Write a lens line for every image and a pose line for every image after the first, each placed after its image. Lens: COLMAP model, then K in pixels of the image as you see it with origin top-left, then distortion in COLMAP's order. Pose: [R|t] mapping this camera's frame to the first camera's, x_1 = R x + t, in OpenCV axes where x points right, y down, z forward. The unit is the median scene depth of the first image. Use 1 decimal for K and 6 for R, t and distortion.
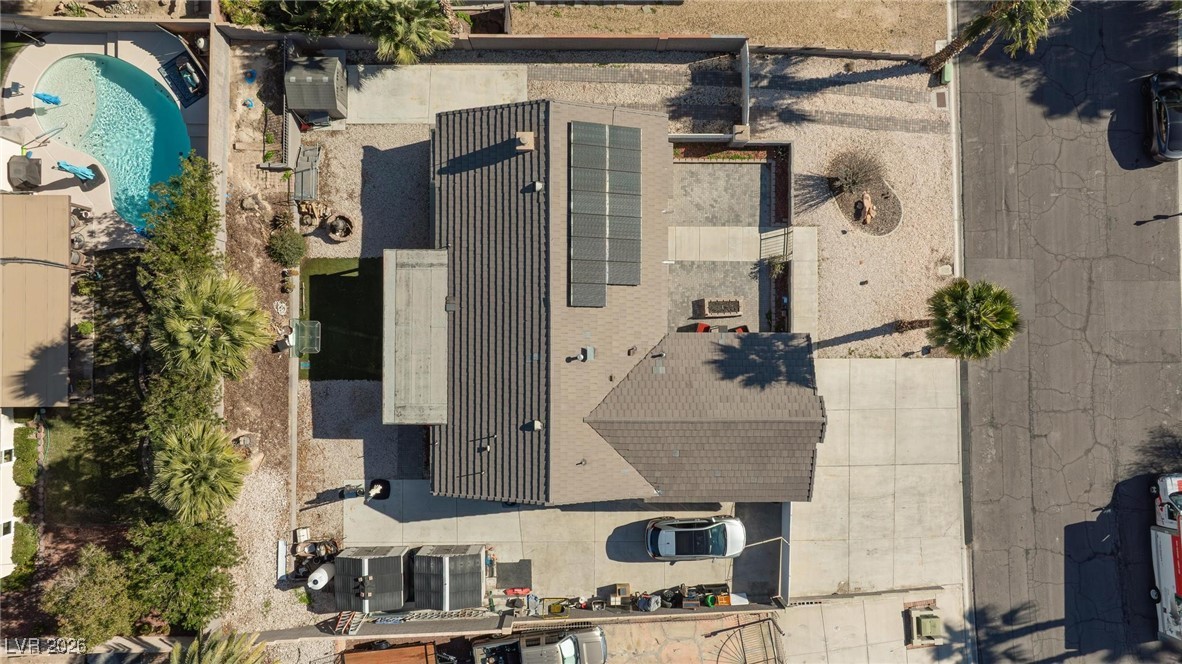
lens RADIAL K [[846.1, 0, 595.0], [0, 846.1, 324.4], [0, 0, 1]] dist [-0.023309, 0.008325]
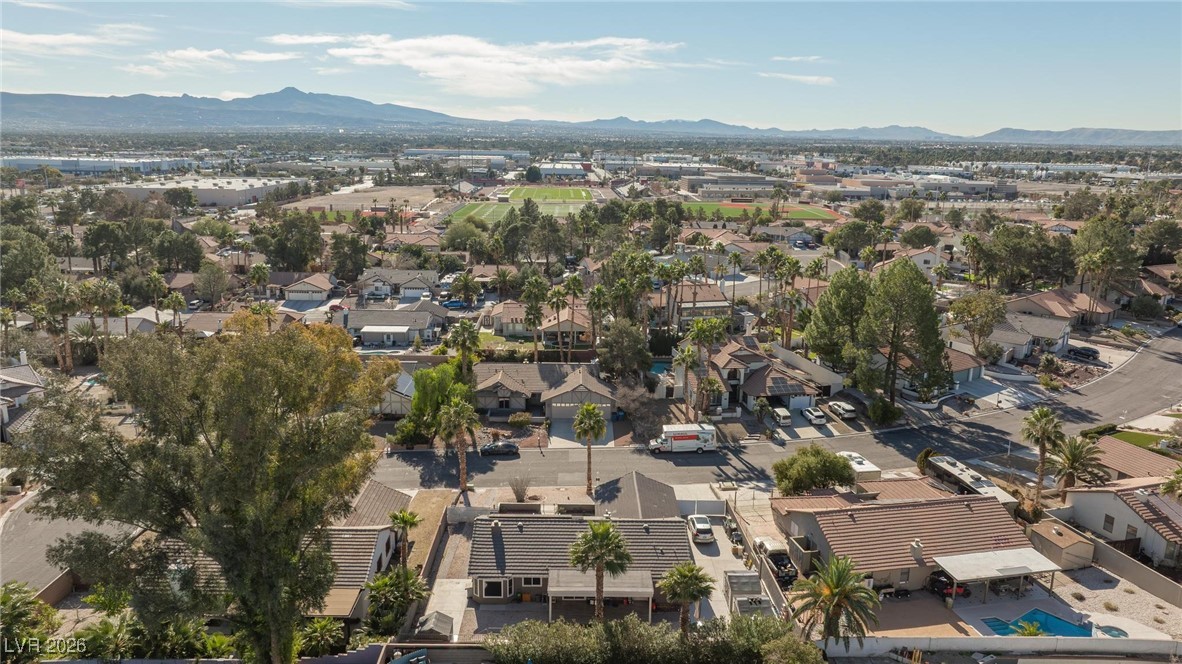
lens RADIAL K [[846.1, 0, 598.2], [0, 846.1, 331.2], [0, 0, 1]] dist [-0.023309, 0.008325]
pose [[-0.020161, -0.237711, 0.971127, -1.666193], [0.998961, 0.034921, 0.029287, -0.054246], [-0.040875, 0.970708, 0.236760, 0.114417]]
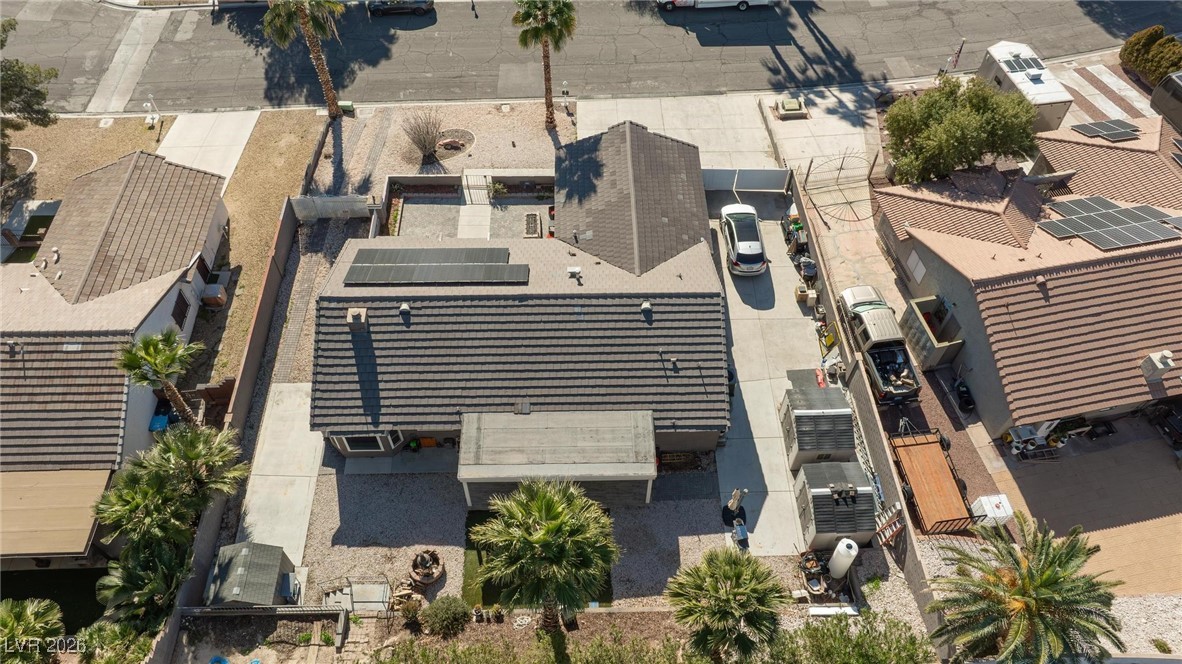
lens RADIAL K [[846.1, 0, 595.5], [0, 846.1, 332.6], [0, 0, 1]] dist [-0.023309, 0.008325]
pose [[-0.024301, -0.814273, 0.579974, -0.616166], [0.999039, 0.001382, 0.043800, 0.014640], [-0.036466, 0.580481, 0.813457, 0.190179]]
